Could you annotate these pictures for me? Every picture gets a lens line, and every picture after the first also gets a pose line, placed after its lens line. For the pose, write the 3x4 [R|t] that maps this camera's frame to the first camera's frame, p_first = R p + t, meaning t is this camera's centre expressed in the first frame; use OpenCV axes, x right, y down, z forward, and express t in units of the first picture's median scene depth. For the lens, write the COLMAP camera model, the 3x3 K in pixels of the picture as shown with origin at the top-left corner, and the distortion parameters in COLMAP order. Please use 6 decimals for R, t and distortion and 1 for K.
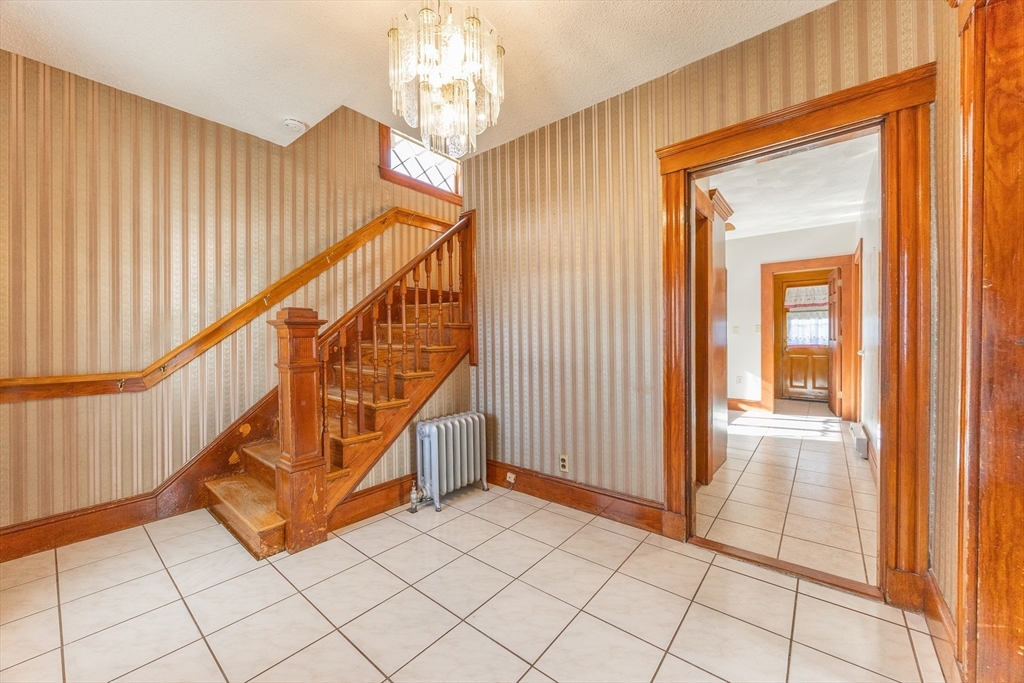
lens RADIAL K [[384.6, 0, 512.0], [0, 384.6, 341.5], [0, 0, 1]] dist [-0.001308, -0.000176]
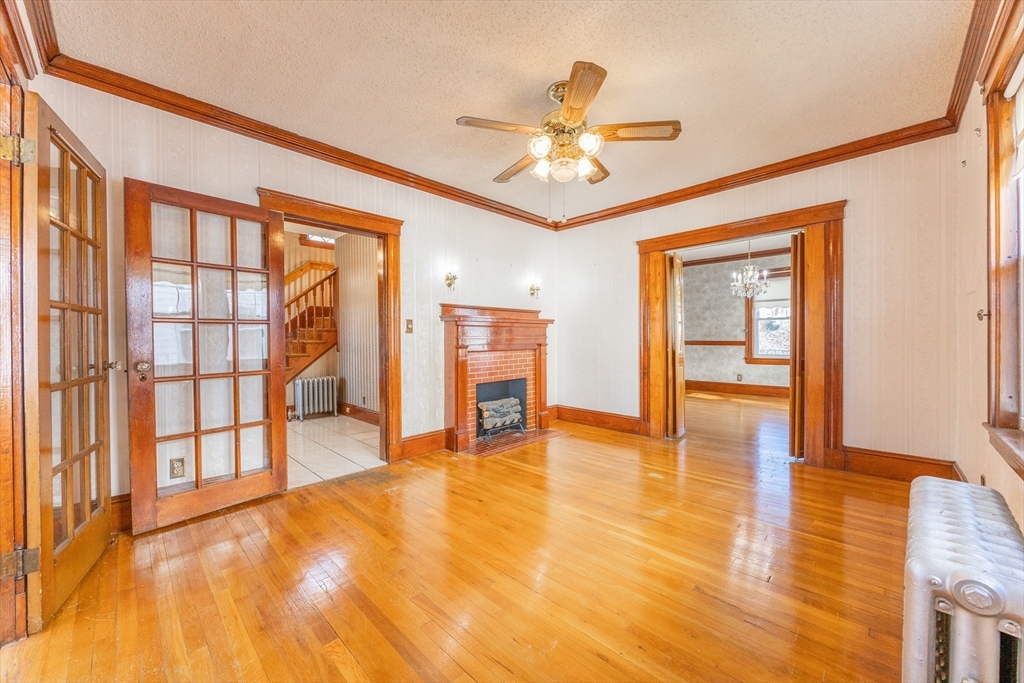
lens RADIAL K [[384.6, 0, 512.0], [0, 384.6, 341.5], [0, 0, 1]] dist [-0.001308, -0.000176]
pose [[0.995799, 0.001849, -0.091543, 0.995707], [-0.002023, 0.999996, -0.001800, 0.017615], [0.091540, 0.001978, 0.995799, -0.831239]]
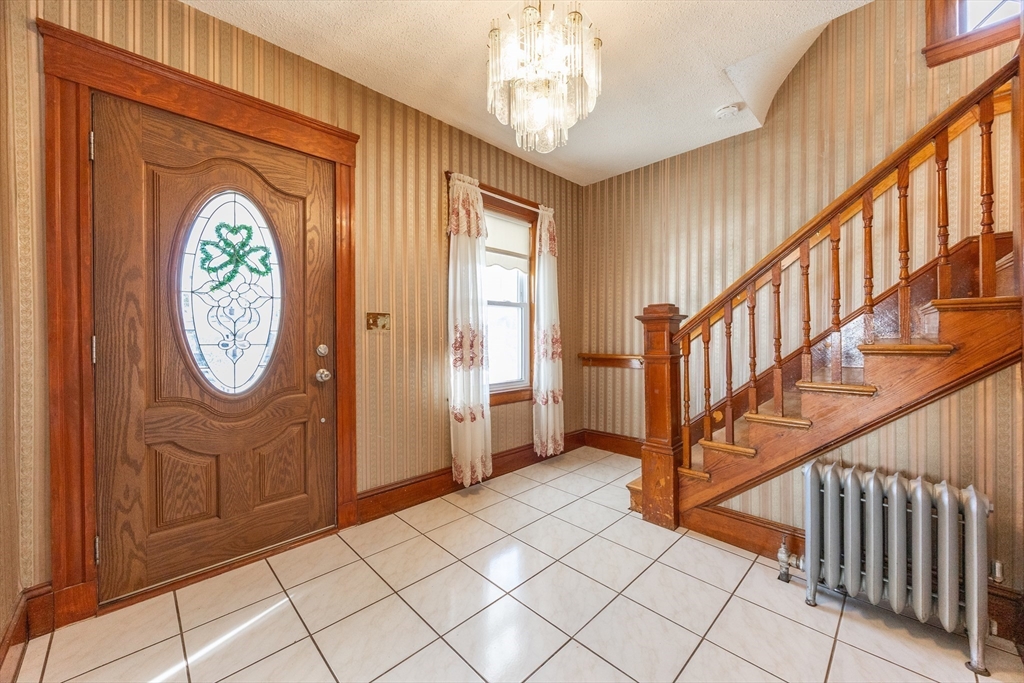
lens RADIAL K [[384.6, 0, 512.0], [0, 384.6, 341.5], [0, 0, 1]] dist [-0.001308, -0.000176]
pose [[-0.106370, 0.017455, -0.994173, 0.436573], [-0.002898, 0.999836, 0.017864, 0.000326], [0.994322, 0.004782, -0.106302, 0.526772]]
